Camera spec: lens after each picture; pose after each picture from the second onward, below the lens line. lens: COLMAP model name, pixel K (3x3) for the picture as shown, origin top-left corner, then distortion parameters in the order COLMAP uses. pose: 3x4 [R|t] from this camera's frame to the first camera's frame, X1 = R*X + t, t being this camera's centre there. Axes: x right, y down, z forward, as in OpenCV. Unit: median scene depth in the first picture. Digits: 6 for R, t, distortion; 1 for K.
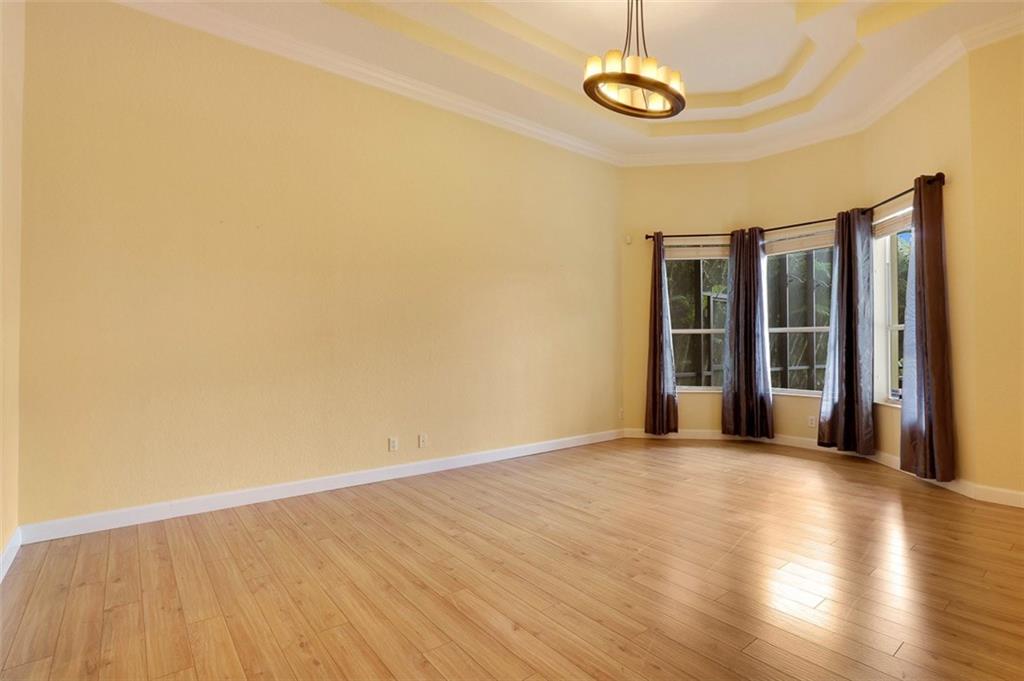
lens RADIAL K [[509.8, 0, 499.9], [0, 509.8, 340.8], [0, 0, 1]] dist [-0.013447, 0.001109]
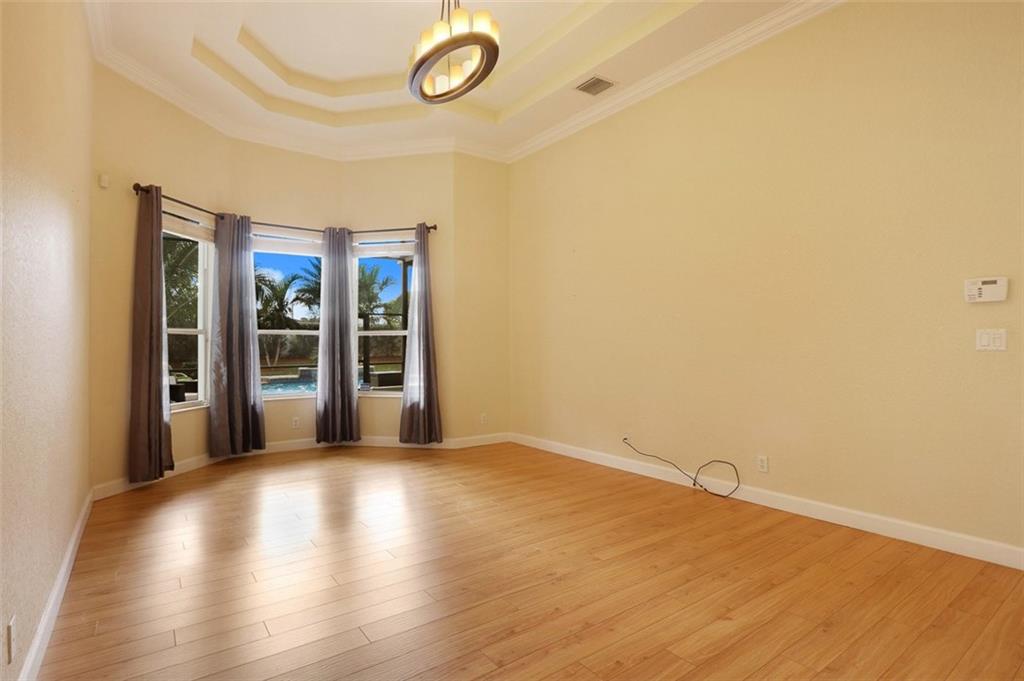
lens RADIAL K [[509.8, 0, 499.9], [0, 509.8, 340.8], [0, 0, 1]] dist [-0.013447, 0.001109]
pose [[0.023765, 0.005398, 0.999703, -0.480927], [0.000717, 0.999985, -0.005417, 0.000370], [-0.999717, 0.000845, 0.023761, 0.678866]]
